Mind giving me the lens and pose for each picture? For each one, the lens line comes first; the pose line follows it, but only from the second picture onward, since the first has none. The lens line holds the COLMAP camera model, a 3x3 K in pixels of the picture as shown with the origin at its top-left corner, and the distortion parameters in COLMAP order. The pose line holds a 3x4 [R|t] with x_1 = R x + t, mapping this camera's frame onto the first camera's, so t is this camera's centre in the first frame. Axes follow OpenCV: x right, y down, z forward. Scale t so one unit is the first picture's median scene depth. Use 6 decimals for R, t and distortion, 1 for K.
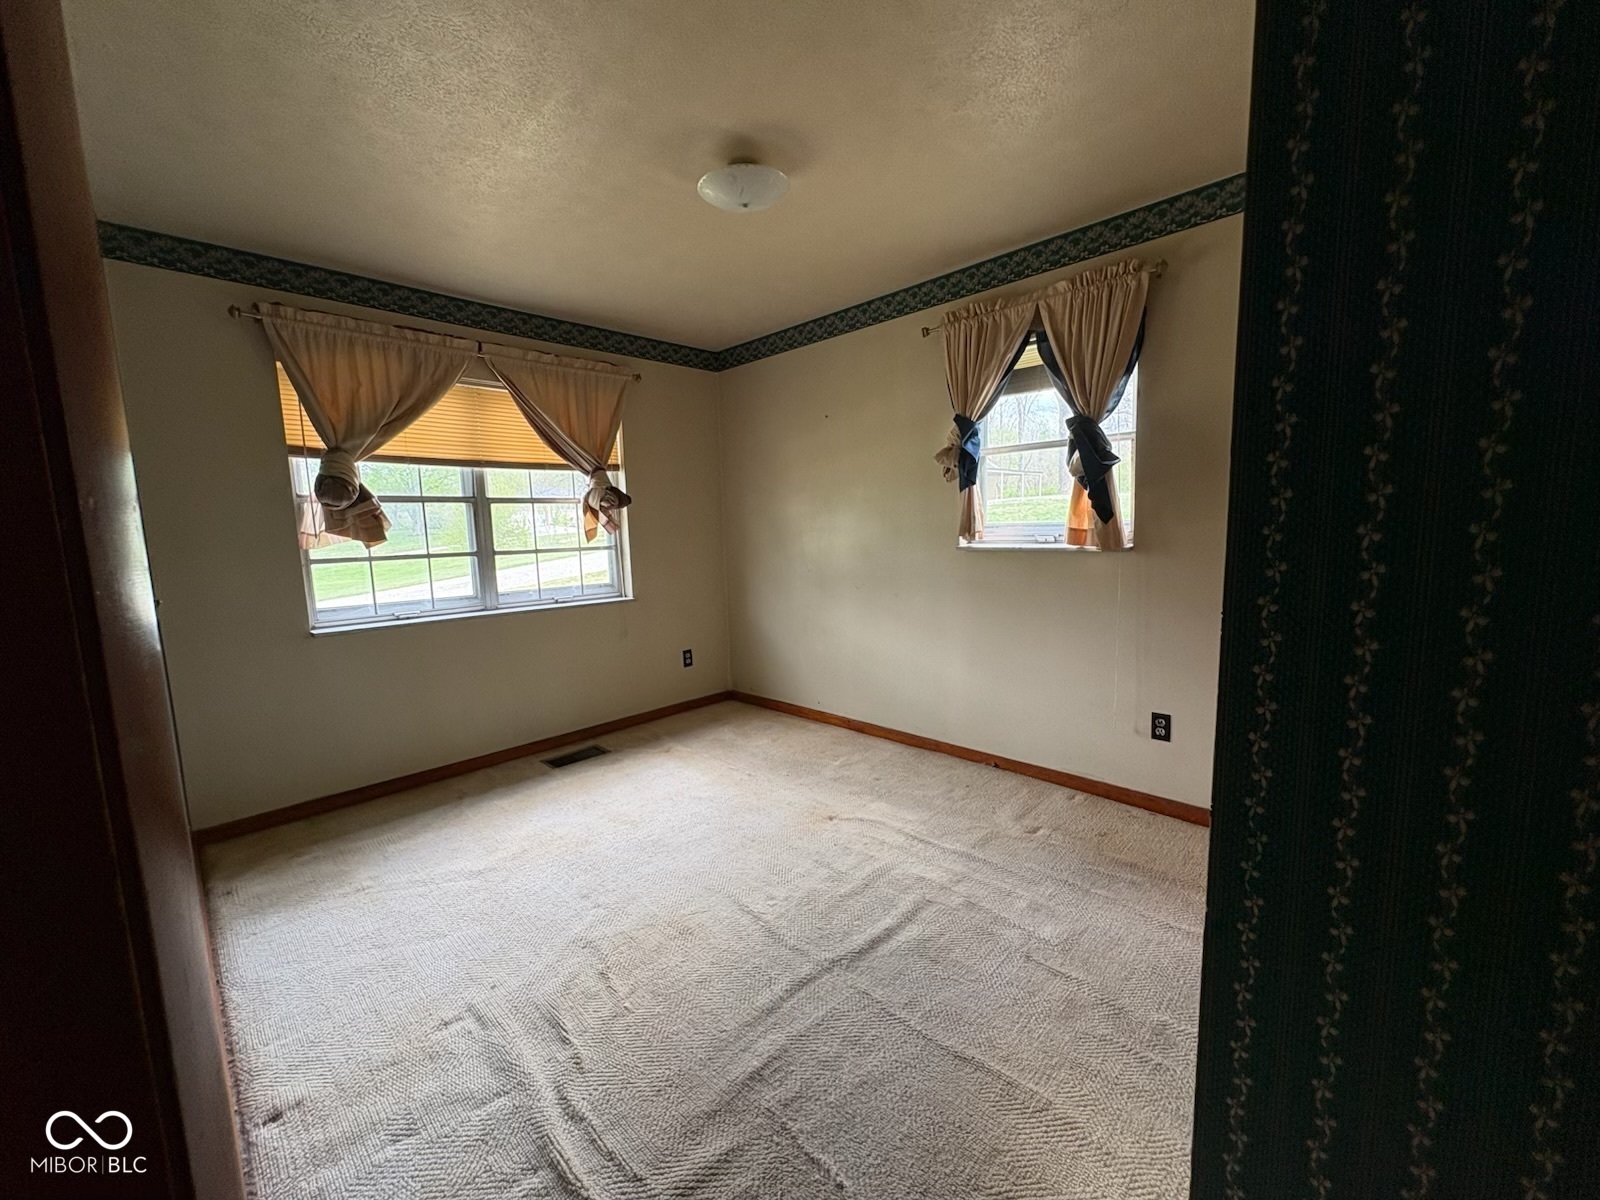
lens RADIAL K [[639.0, 0, 803.0], [0, 639.0, 600.1], [0, 0, 1]] dist [0.000703, 0.000356]
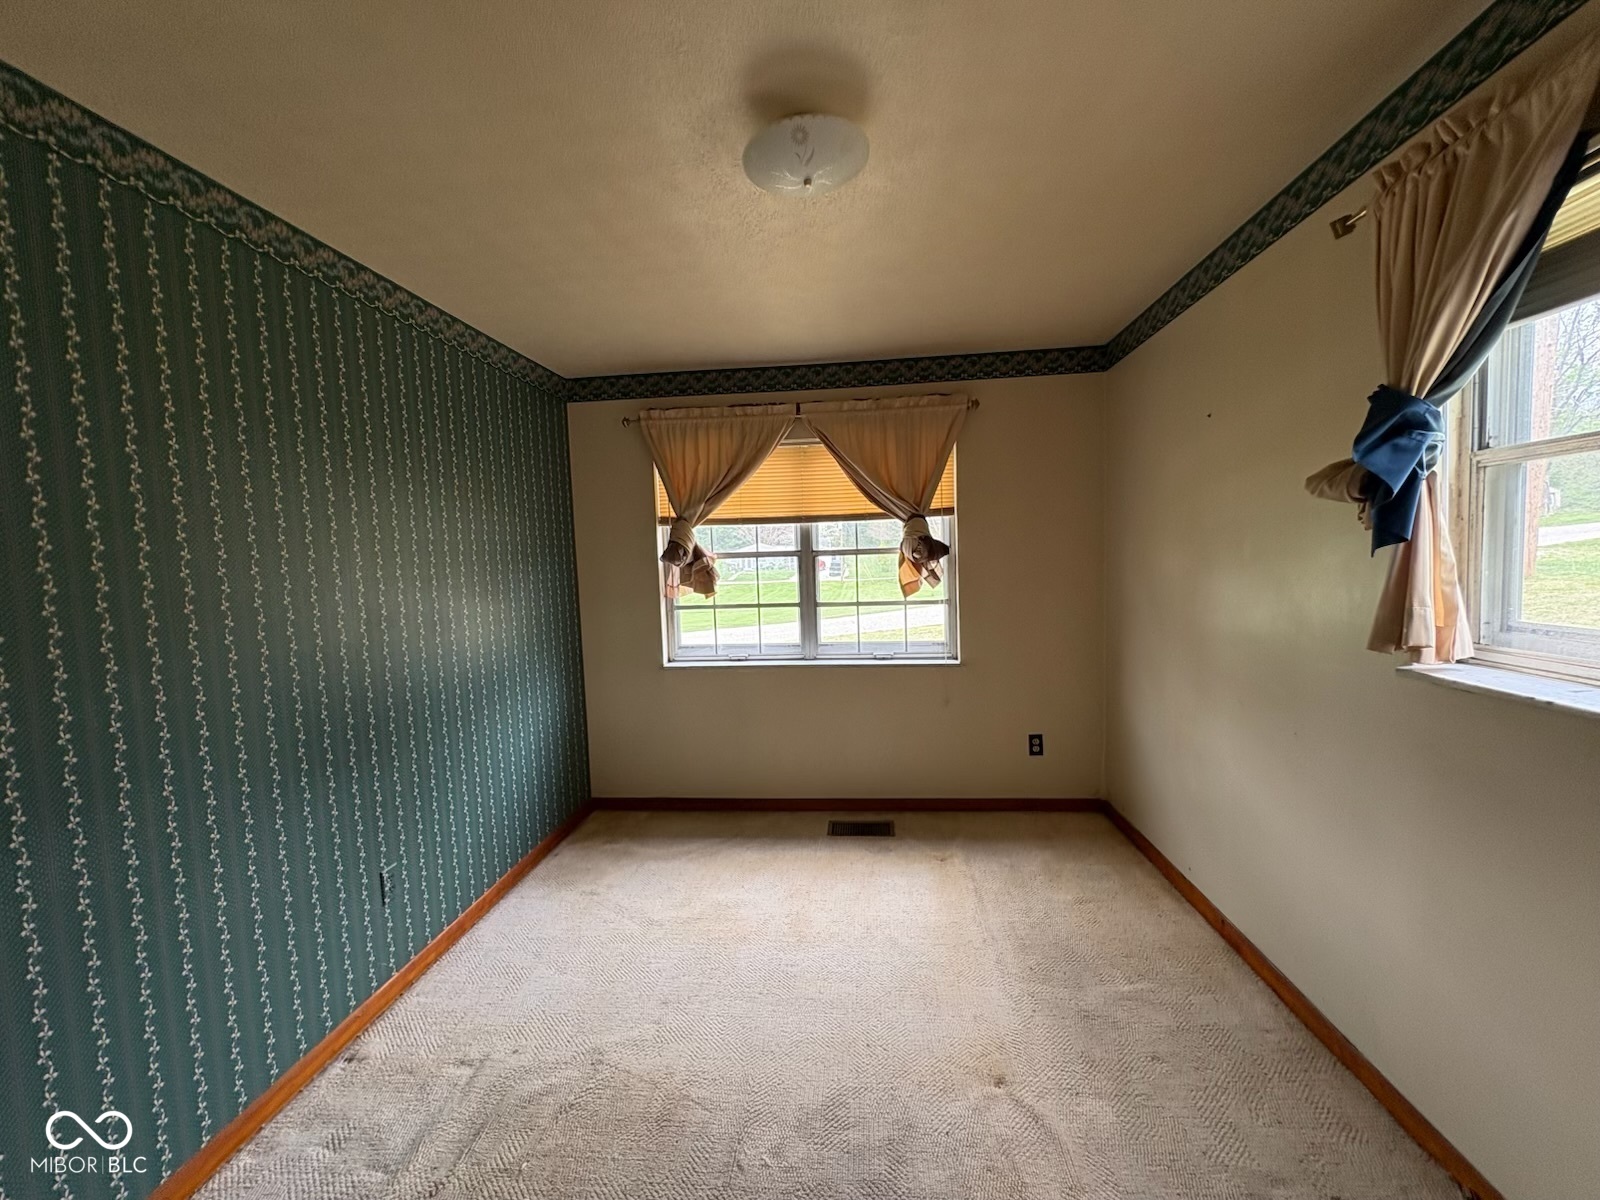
lens RADIAL K [[639.0, 0, 801.1], [0, 639.0, 601.8], [0, 0, 1]] dist [0.000703, 0.000356]
pose [[0.627985, 0.064671, -0.775534, 0.328386], [-0.078163, 0.996743, 0.019825, -0.107624], [0.774290, 0.048168, 0.630995, 0.376743]]
